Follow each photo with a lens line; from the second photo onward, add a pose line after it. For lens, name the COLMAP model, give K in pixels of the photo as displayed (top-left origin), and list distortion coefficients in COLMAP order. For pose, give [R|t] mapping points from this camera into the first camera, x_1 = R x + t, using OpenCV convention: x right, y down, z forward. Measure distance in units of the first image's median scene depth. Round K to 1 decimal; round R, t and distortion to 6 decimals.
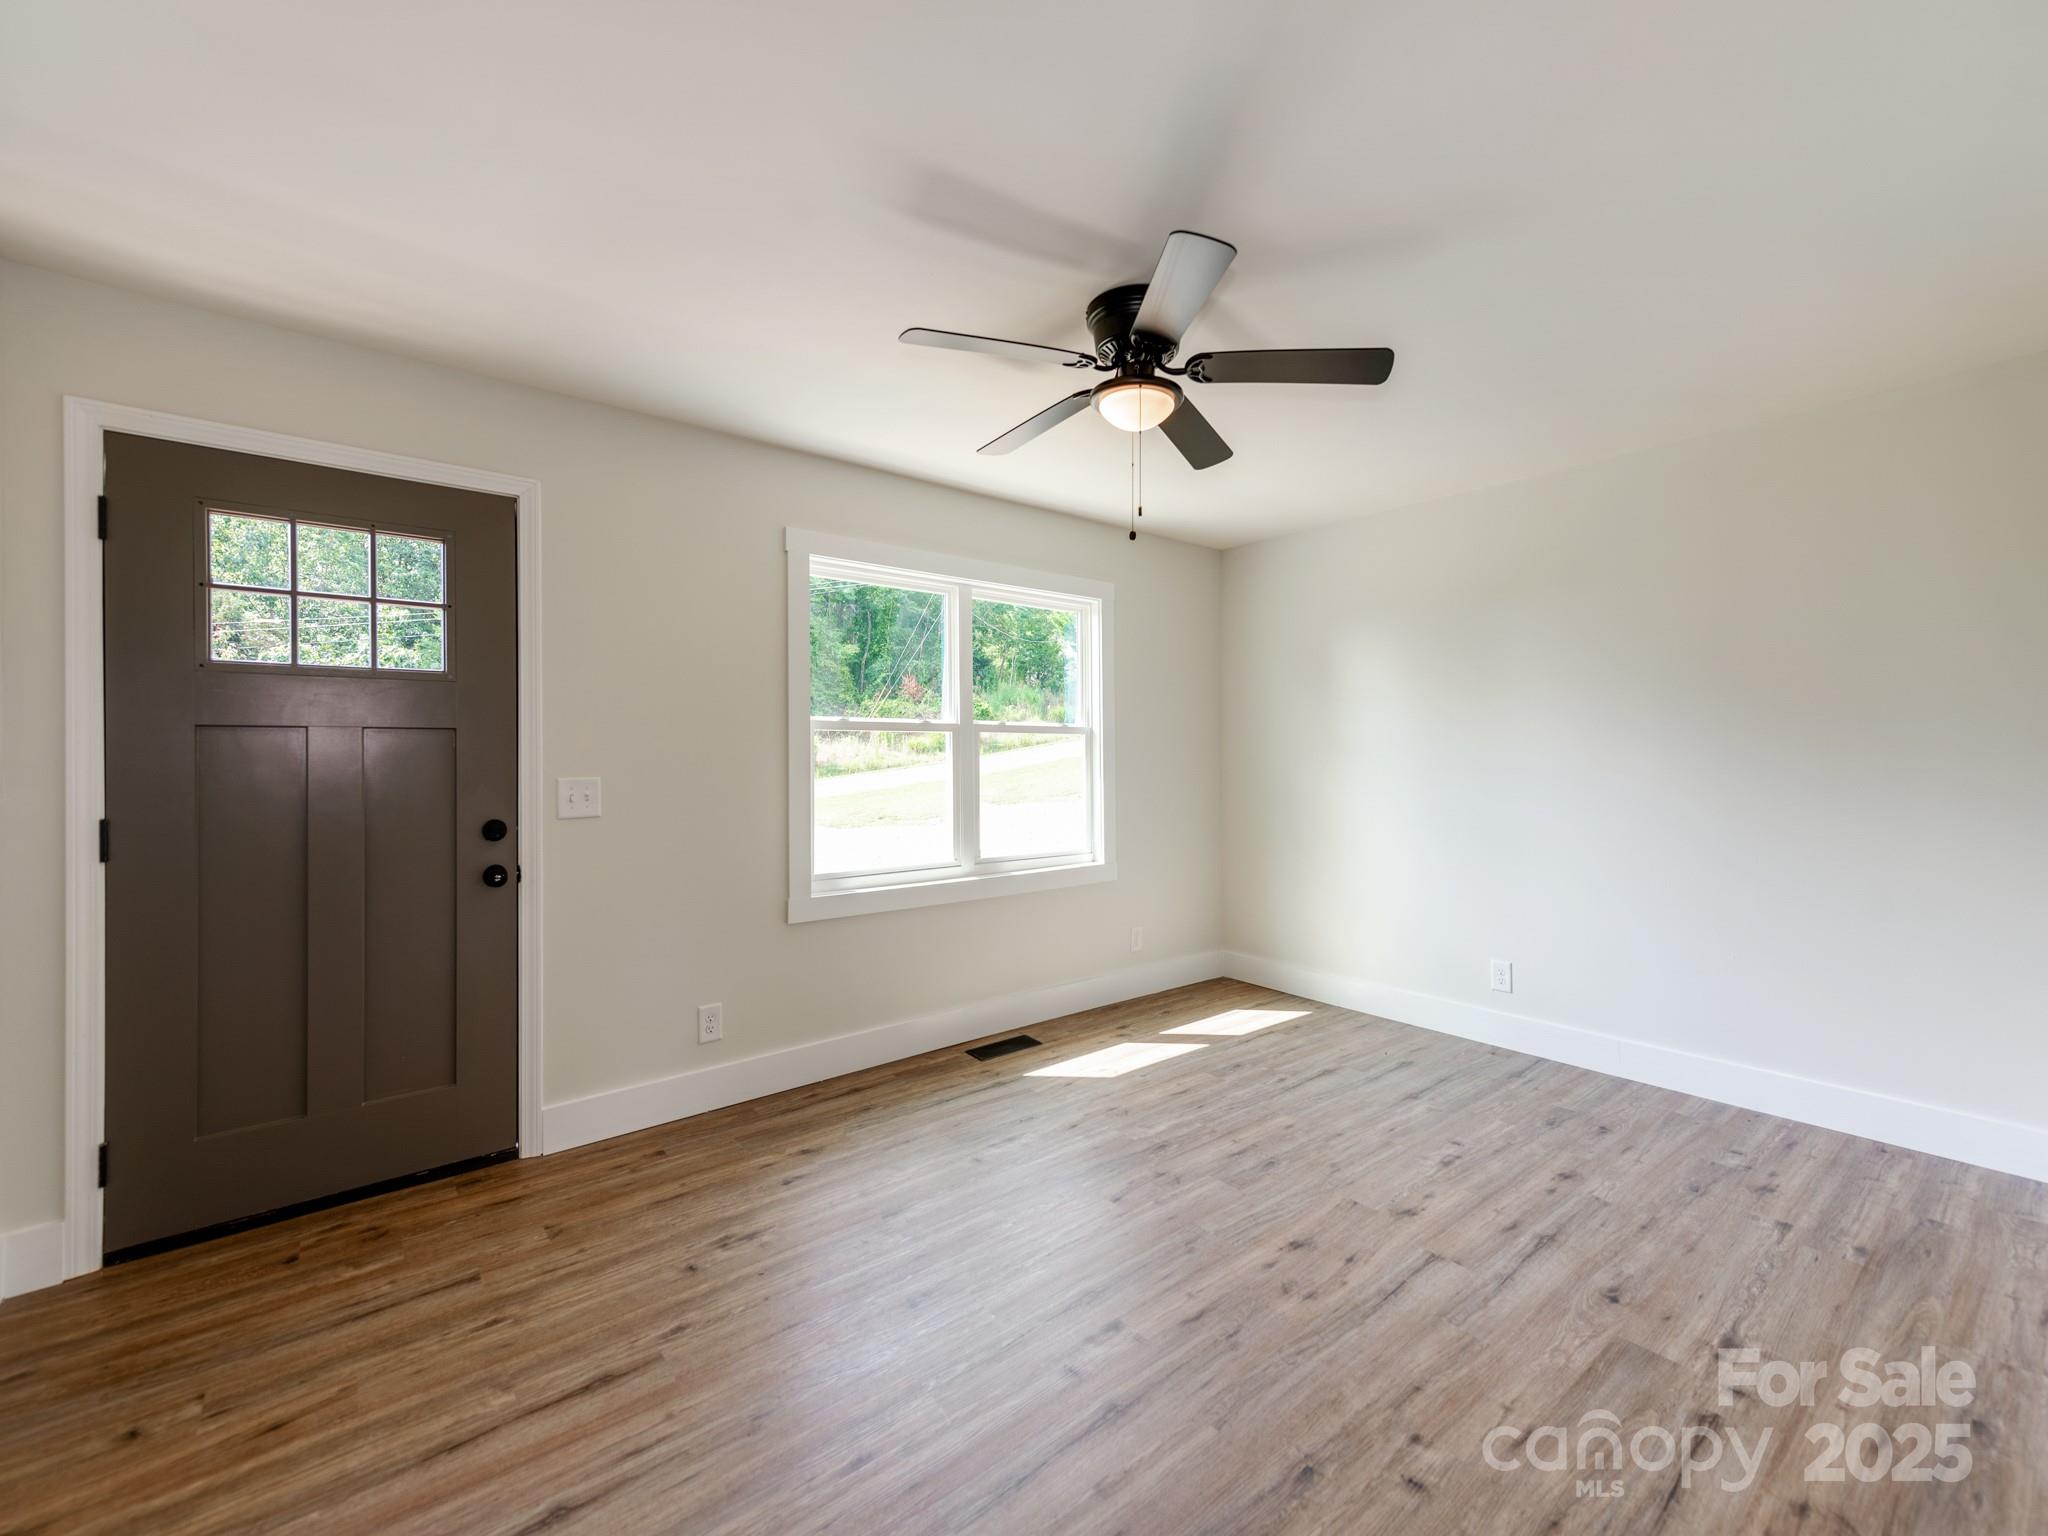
lens RADIAL K [[807.2, 0, 1013.2], [0, 807.2, 767.2], [0, 0, 1]] dist [0.018243, -0.000430]
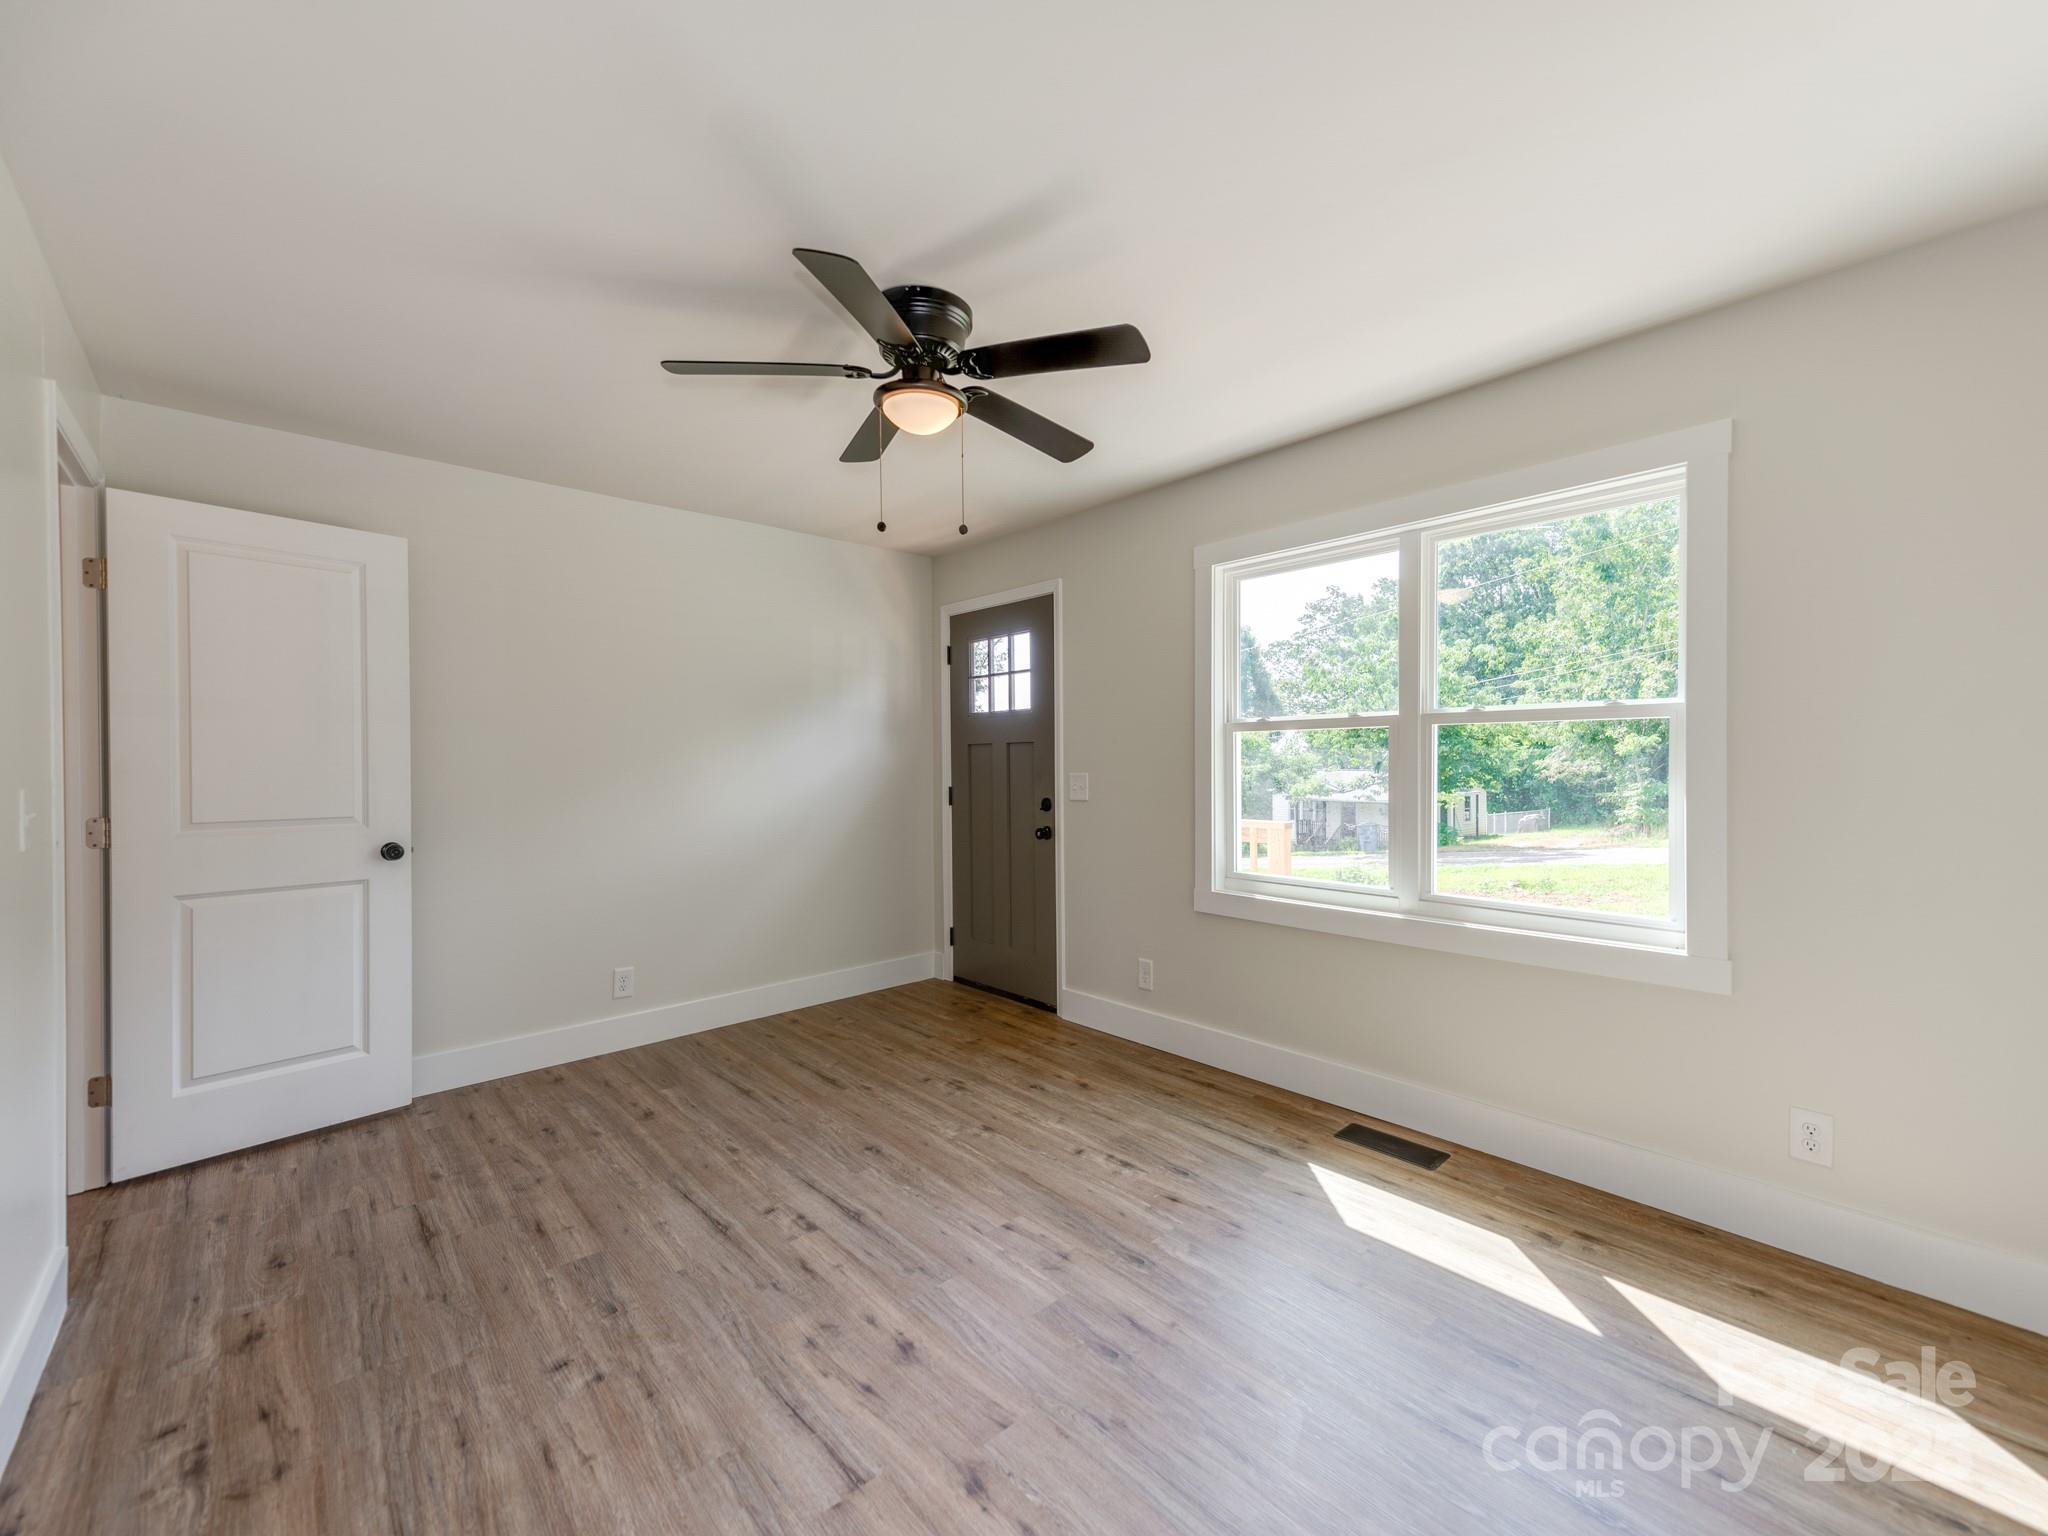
lens RADIAL K [[740.4, 0, 1014.7], [0, 740.4, 764.3], [0, 0, 1]] dist [0.018734, -0.000518]
pose [[0.154485, 0.009310, -0.987951, 0.908686], [-0.008370, 0.999932, 0.008114, -0.015250], [0.987960, 0.007016, 0.154552, 0.801224]]
